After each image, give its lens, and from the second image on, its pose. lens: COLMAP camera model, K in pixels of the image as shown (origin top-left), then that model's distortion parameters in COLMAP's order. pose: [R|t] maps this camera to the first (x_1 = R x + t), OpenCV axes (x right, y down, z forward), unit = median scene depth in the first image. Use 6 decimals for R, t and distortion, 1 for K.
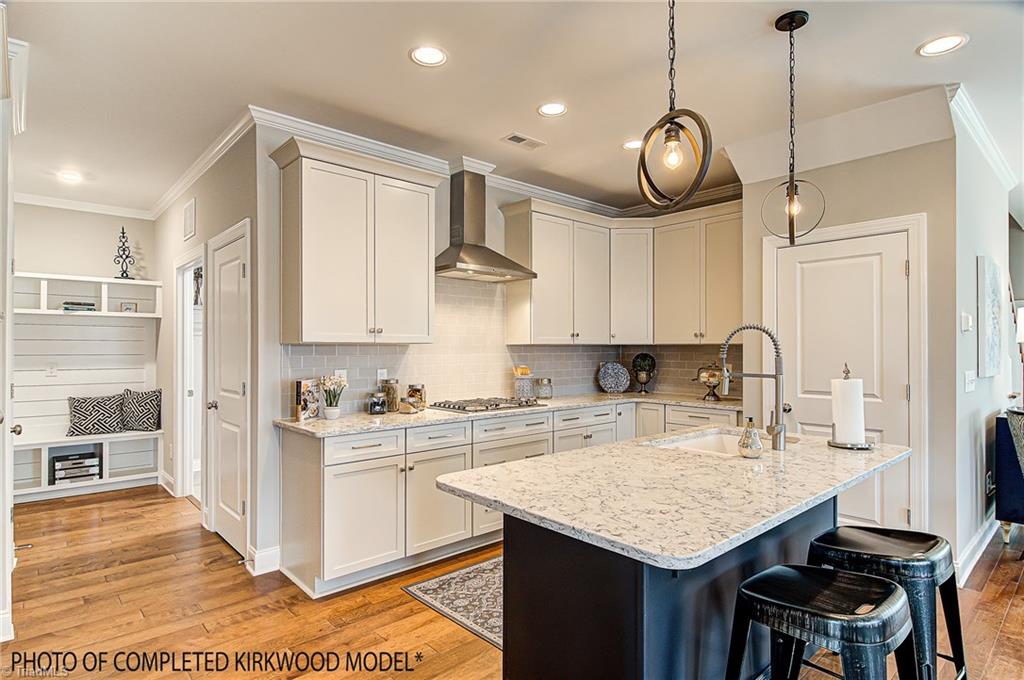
lens RADIAL K [[541.2, 0, 514.3], [0, 541.2, 344.6], [0, 0, 1]] dist [-0.000523, -0.002031]
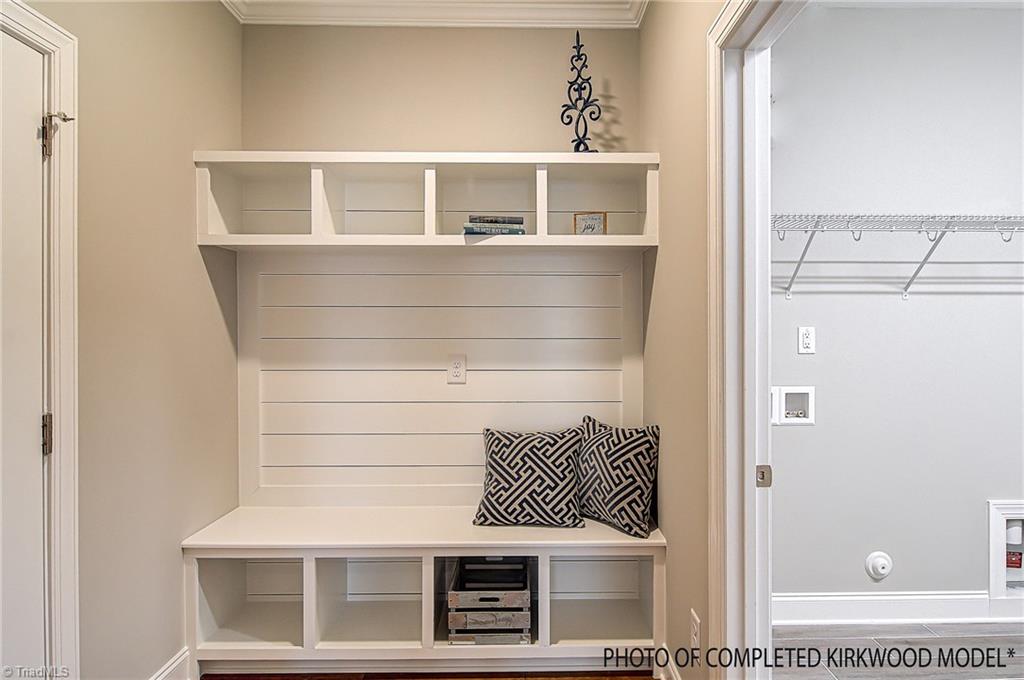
lens RADIAL K [[583.0, 0, 513.4], [0, 583.0, 332.5], [0, 0, 1]] dist [-0.002199, -0.000666]
pose [[0.724094, 0.002199, -0.689698, -0.473106], [0.004557, 0.999958, 0.007974, 0.010077], [0.689687, -0.008917, 0.724053, 0.672252]]
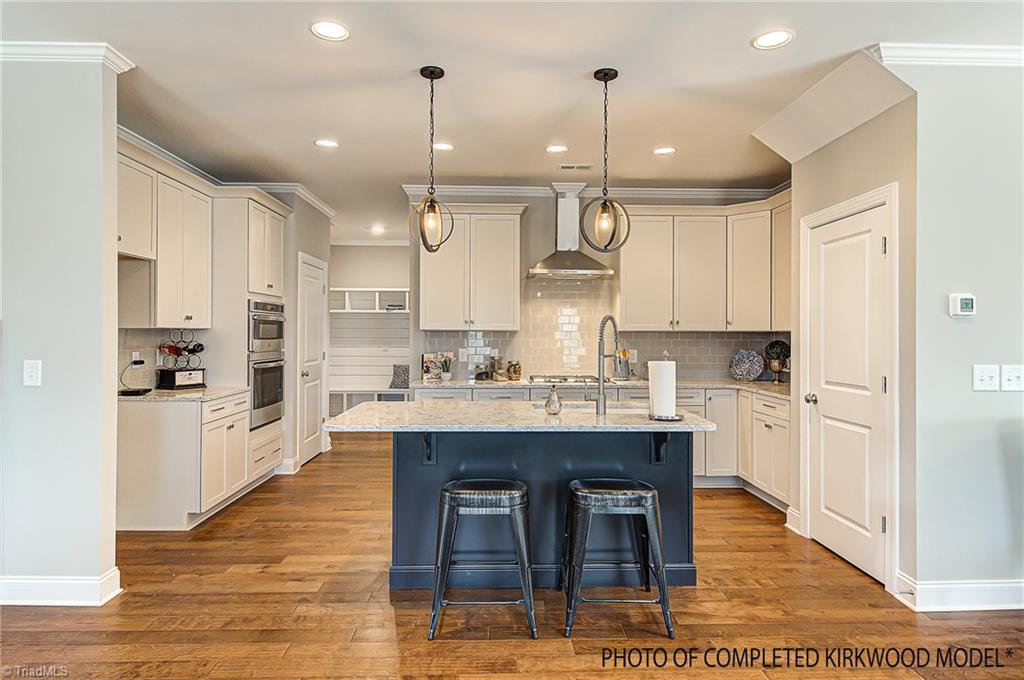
lens RADIAL K [[583.0, 0, 513.4], [0, 583.0, 332.5], [0, 0, 1]] dist [-0.002199, -0.000666]
pose [[0.761841, 0.001626, -0.647762, 0.571042], [0.000130, 0.999996, 0.002663, -0.000903], [0.647764, -0.002113, 0.761838, -0.081340]]
